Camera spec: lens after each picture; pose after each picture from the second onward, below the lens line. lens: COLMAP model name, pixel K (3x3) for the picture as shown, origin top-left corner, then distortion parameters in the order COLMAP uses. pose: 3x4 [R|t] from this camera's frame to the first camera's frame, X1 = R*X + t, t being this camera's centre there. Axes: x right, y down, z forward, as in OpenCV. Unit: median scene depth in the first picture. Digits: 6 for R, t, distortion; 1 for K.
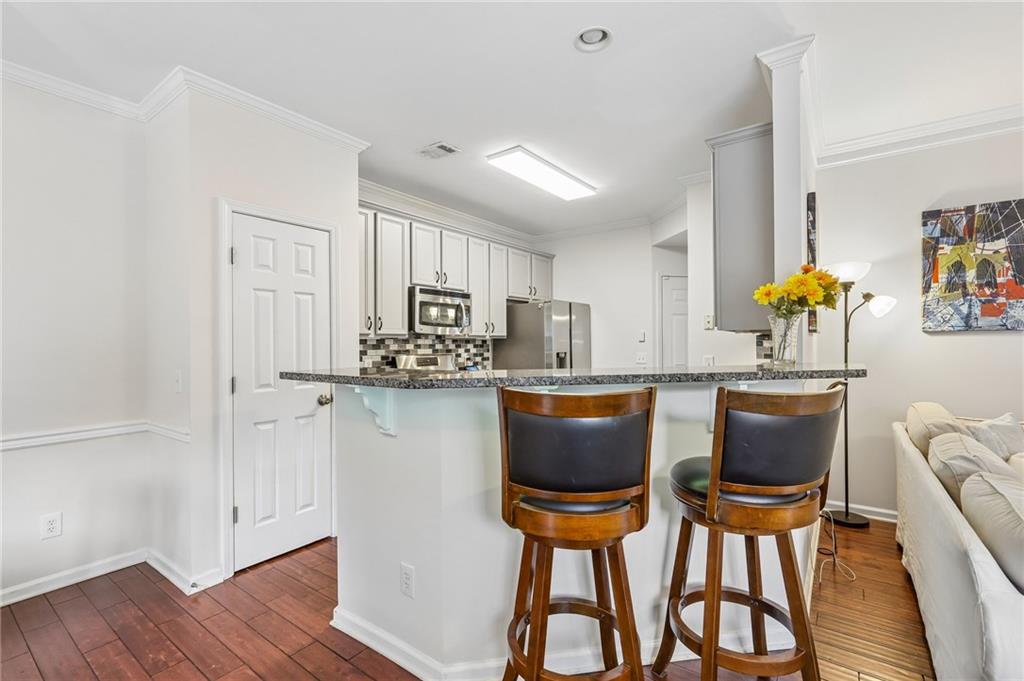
lens RADIAL K [[454.9, 0, 510.4], [0, 454.9, 340.8], [0, 0, 1]] dist [0.002362, 0.000022]
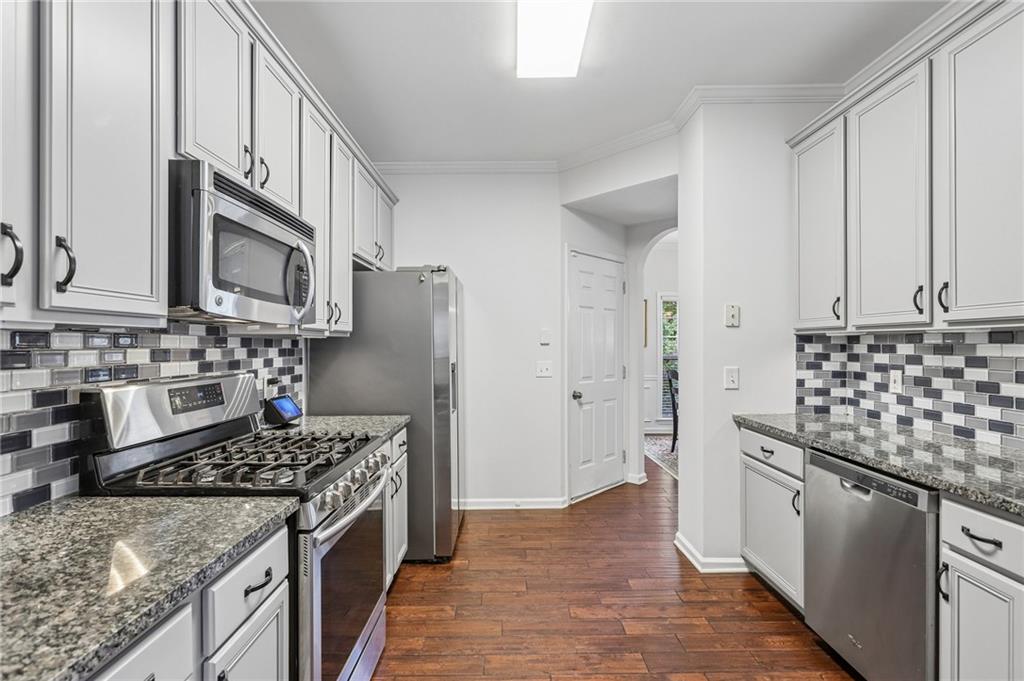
lens RADIAL K [[477.8, 0, 511.6], [0, 477.8, 343.6], [0, 0, 1]] dist [0.004006, 0.000918]
pose [[0.808230, 0.006349, 0.588833, -0.202935], [-0.006256, 0.999978, -0.002196, 0.002482], [-0.588834, -0.001909, 0.808252, 0.544500]]
